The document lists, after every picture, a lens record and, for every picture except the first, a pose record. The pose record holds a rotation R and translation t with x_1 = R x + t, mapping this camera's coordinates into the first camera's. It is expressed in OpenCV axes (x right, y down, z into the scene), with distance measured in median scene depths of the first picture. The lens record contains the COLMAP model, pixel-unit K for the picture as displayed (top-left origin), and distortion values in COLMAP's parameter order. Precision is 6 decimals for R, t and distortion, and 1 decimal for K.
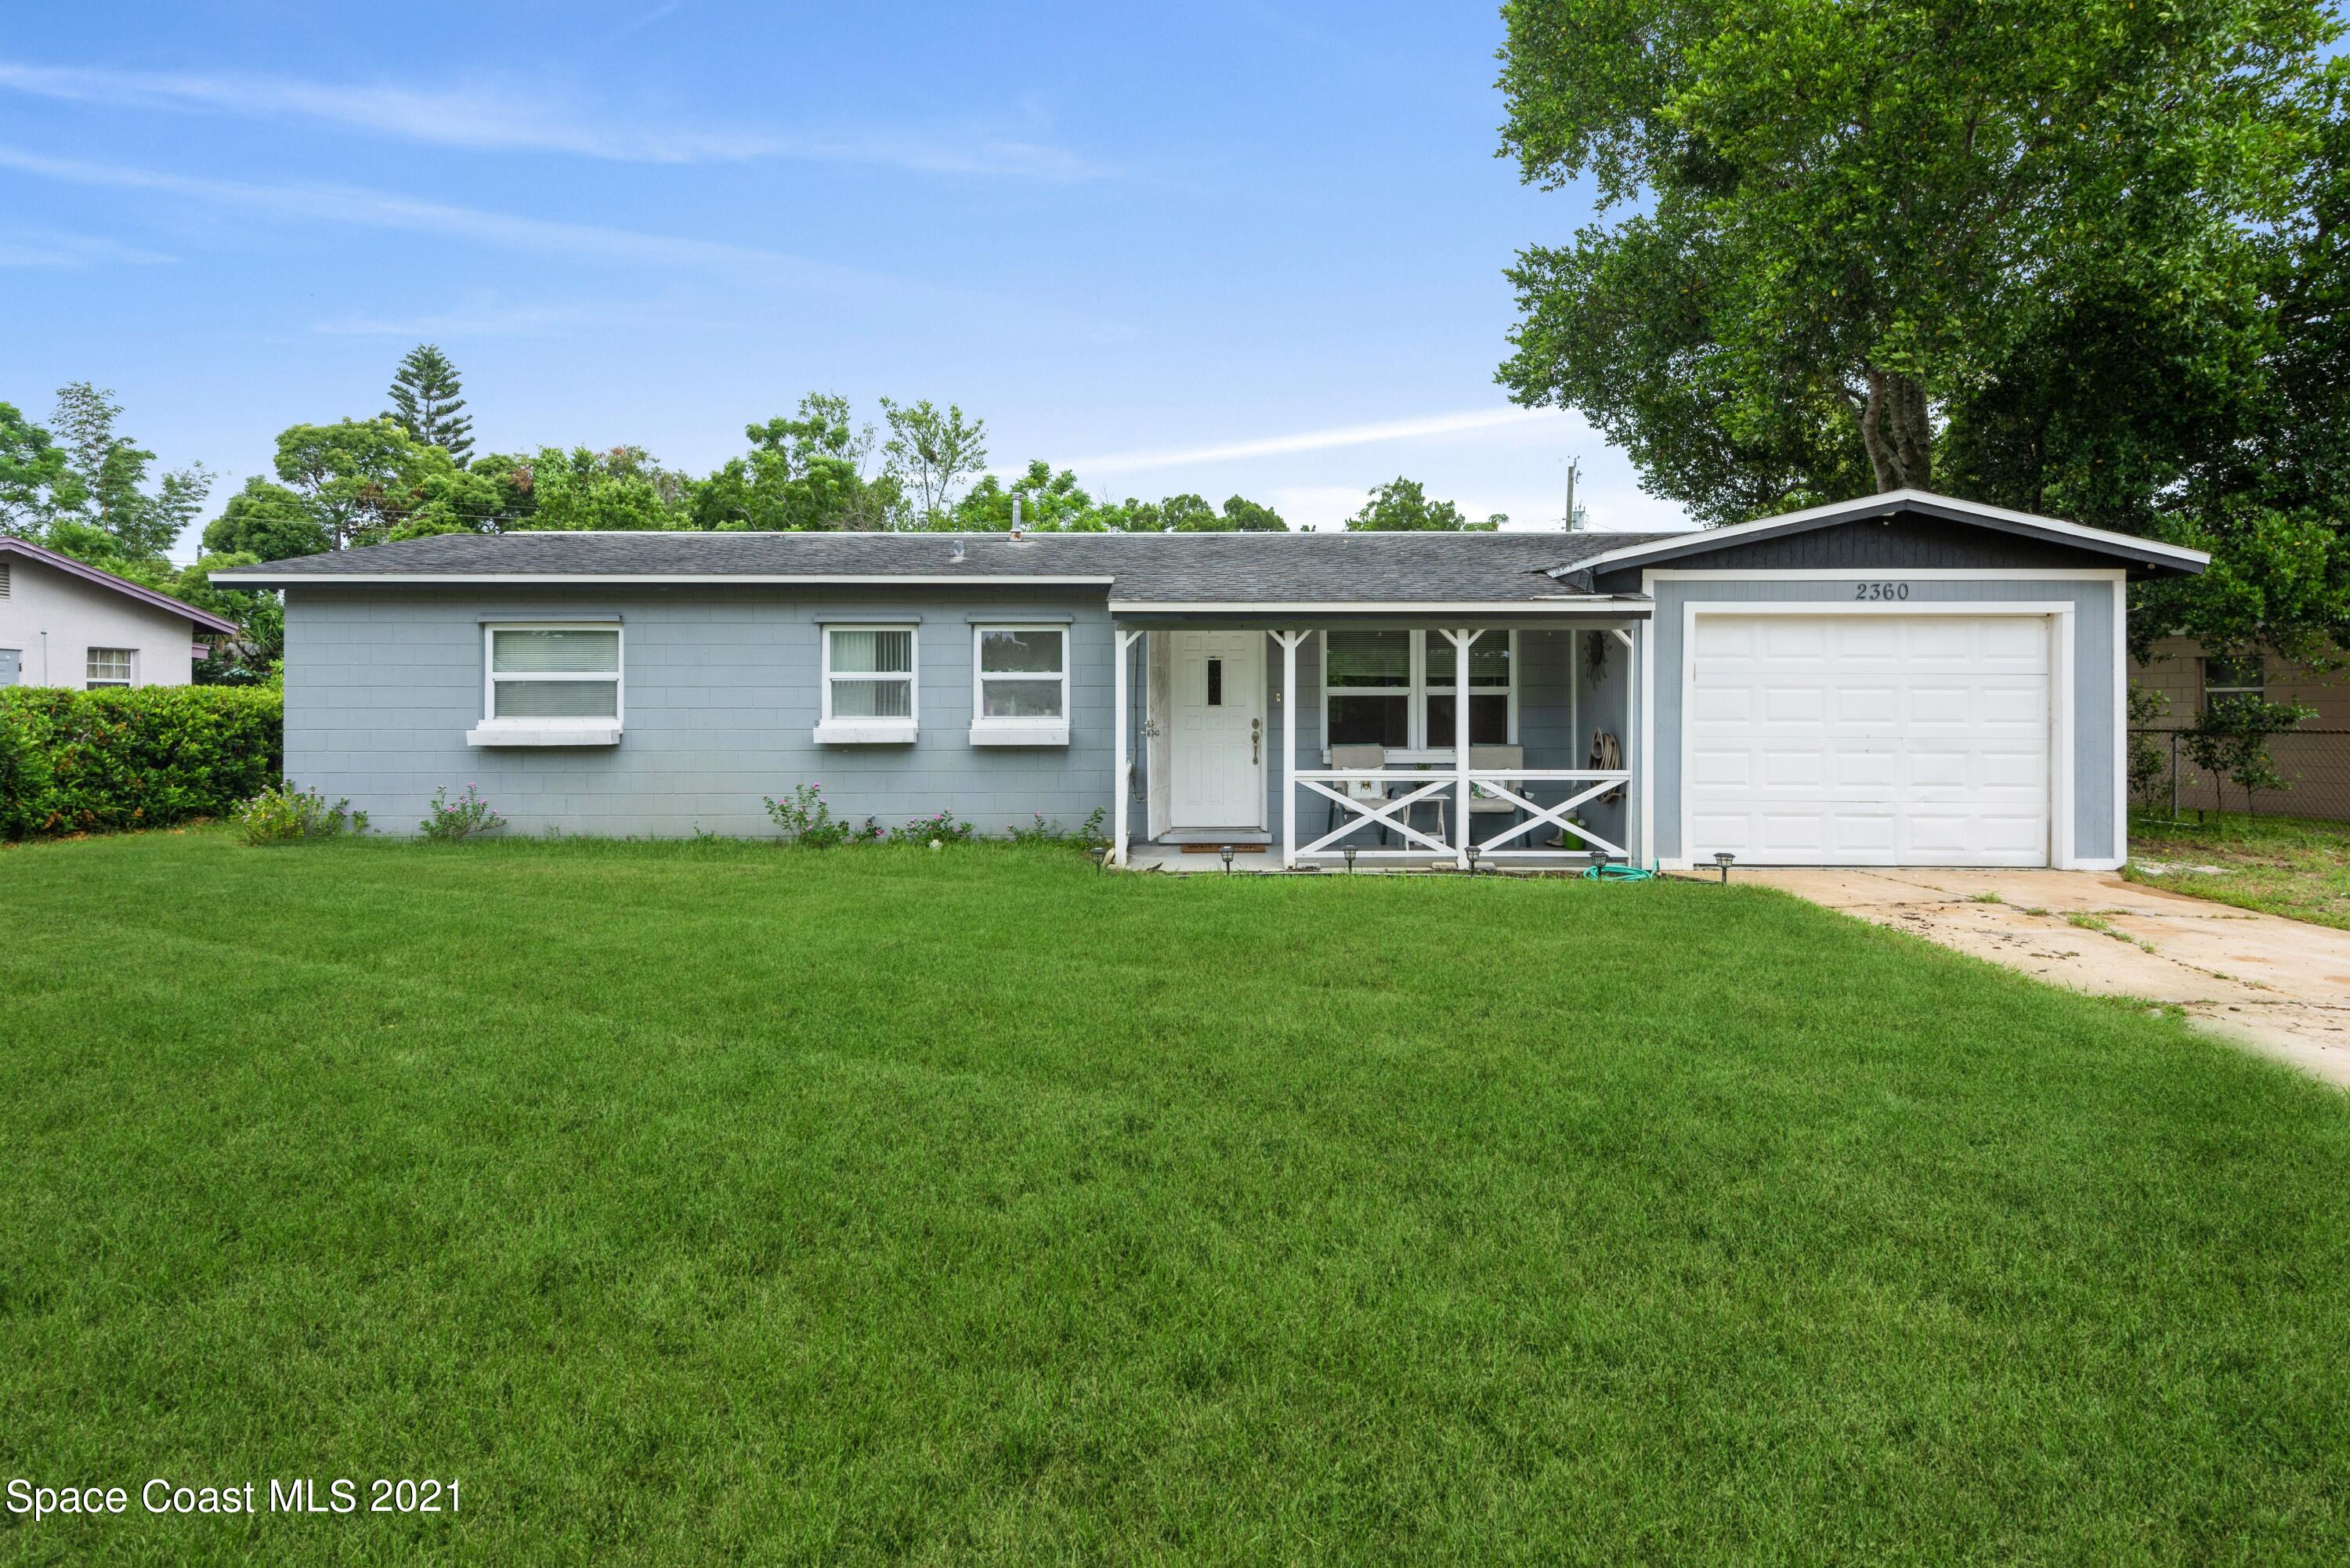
lens RADIAL K [[1314.5, 0, 1175.0], [0, 1314.5, 784.0], [0, 0, 1]] dist [0.032789, -0.009919]
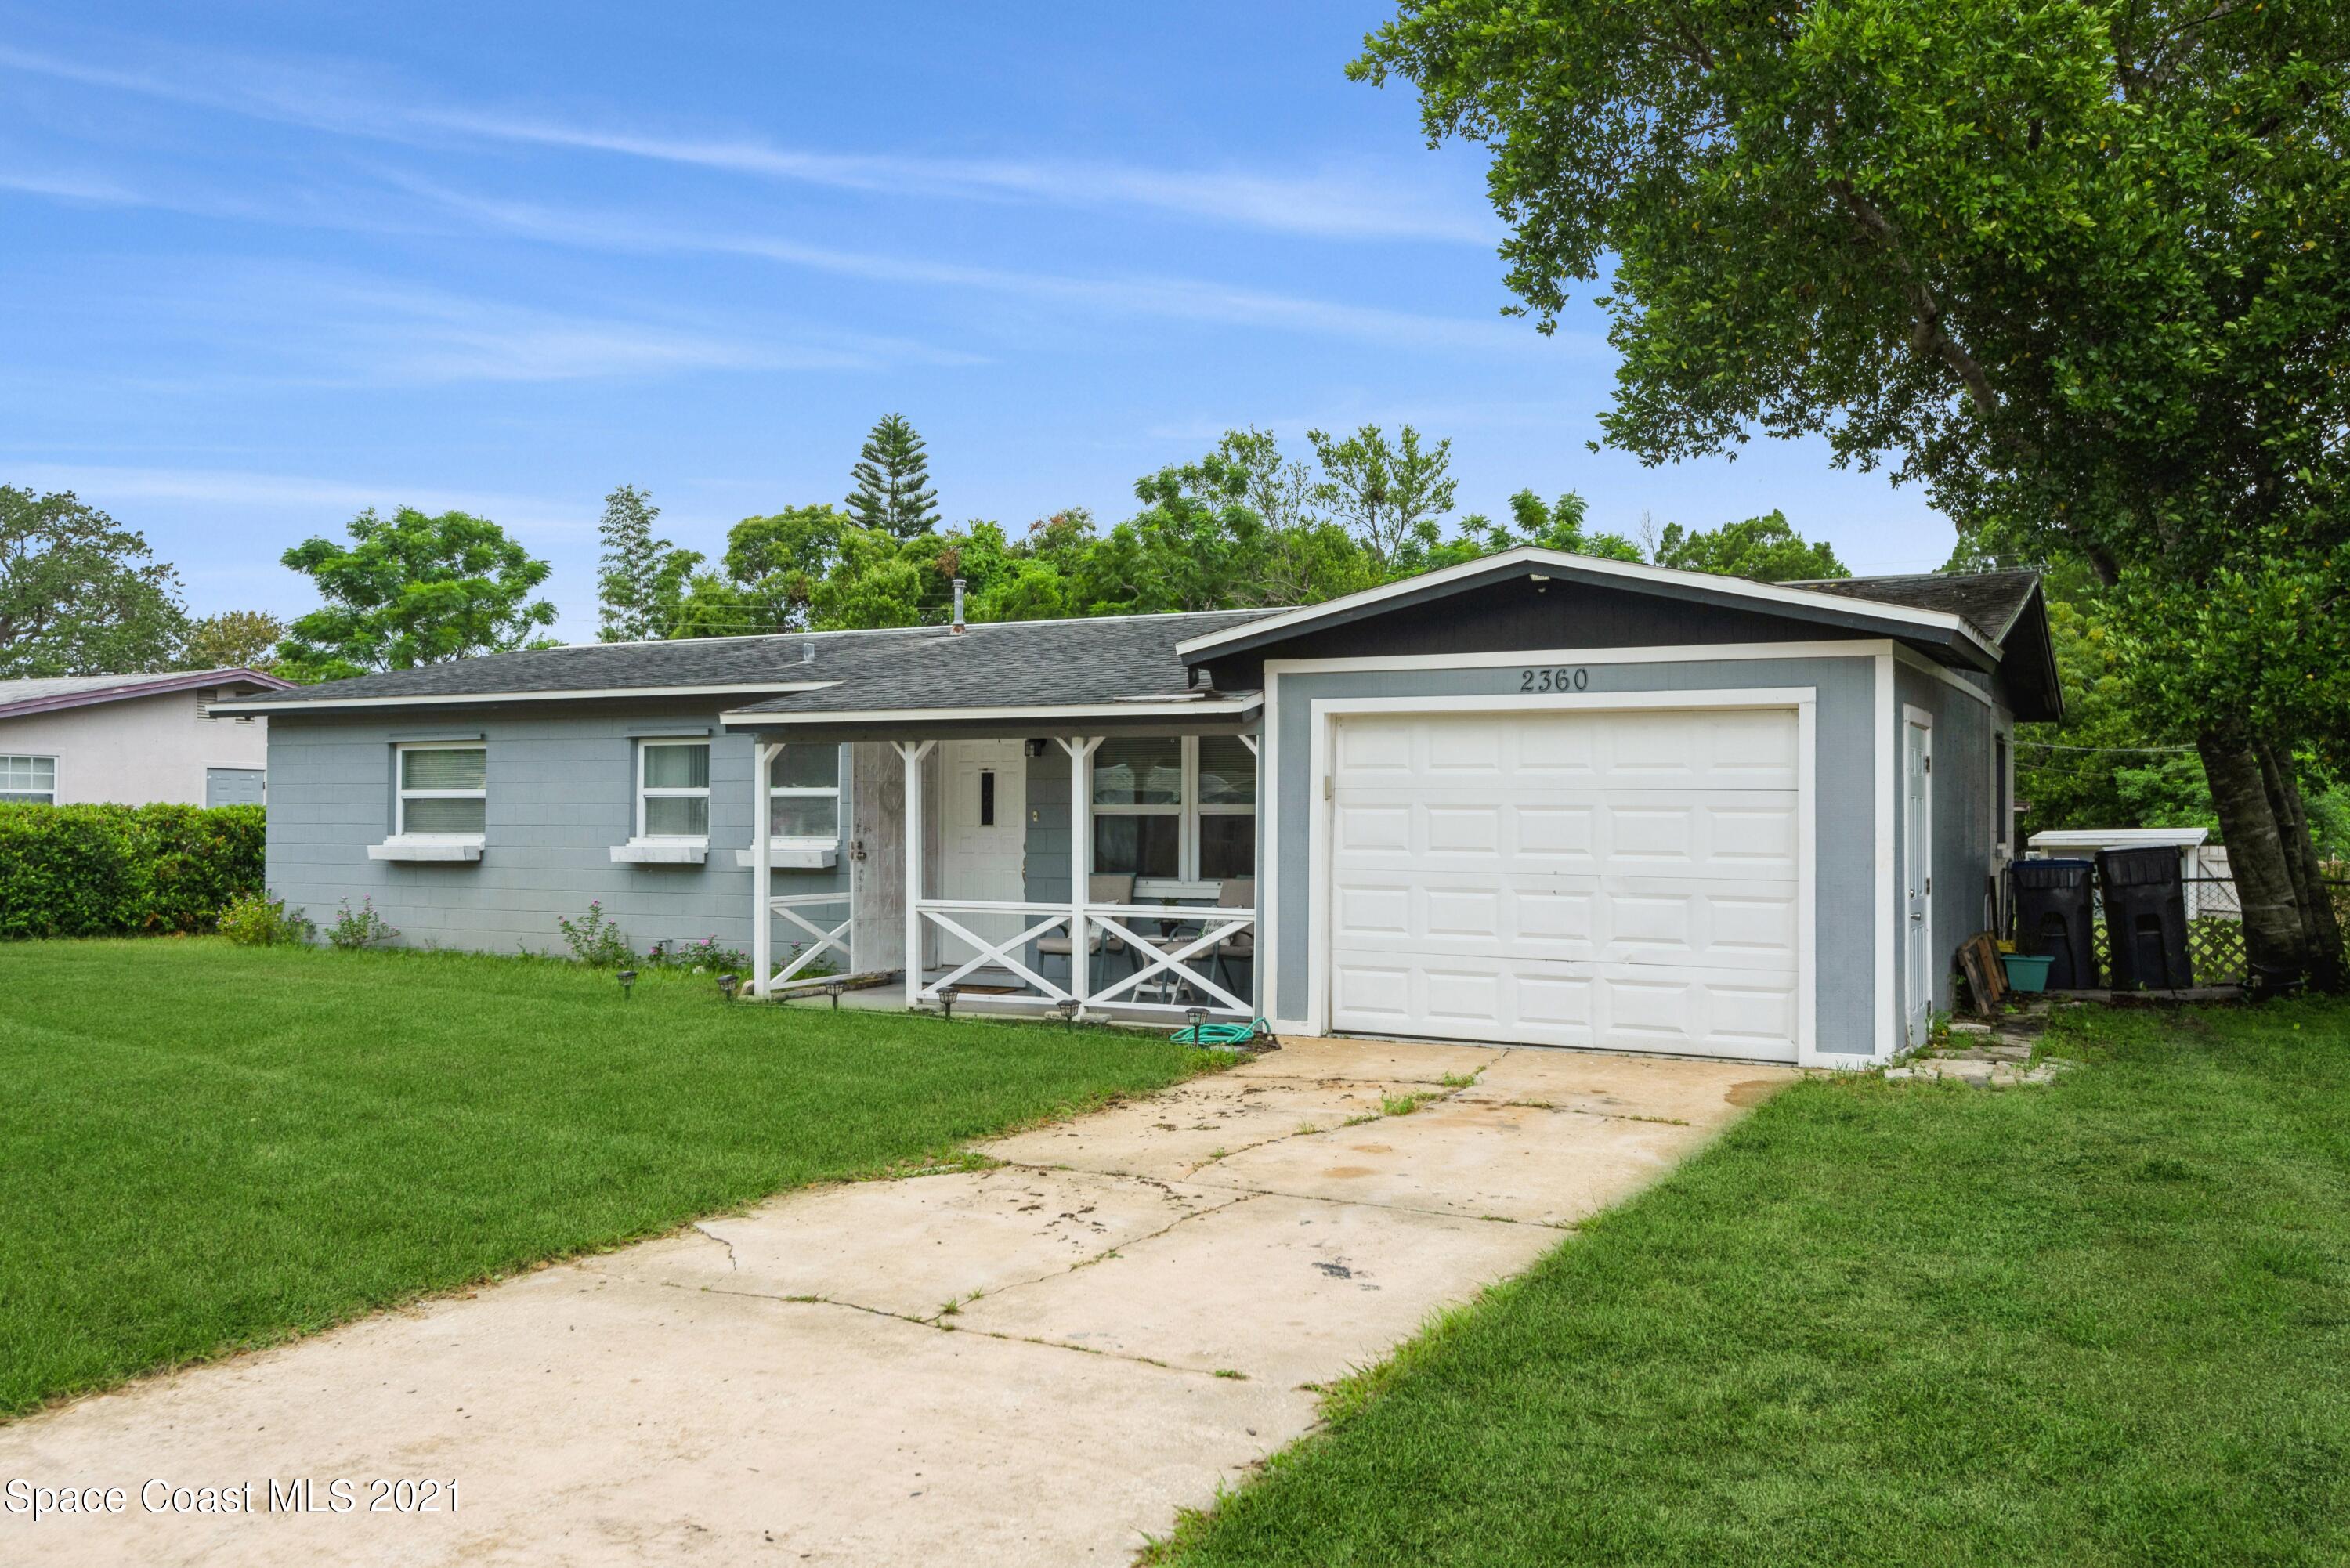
lens RADIAL K [[1895.8, 0, 1170.9], [0, 1895.8, 880.0], [0, 0, 1]] dist [0.005533, 0.001971]
pose [[0.885645, 0.020110, -0.463928, 0.719157], [-0.035365, 0.999081, -0.024205, 0.001623], [0.463015, 0.037843, 0.885542, -0.041746]]
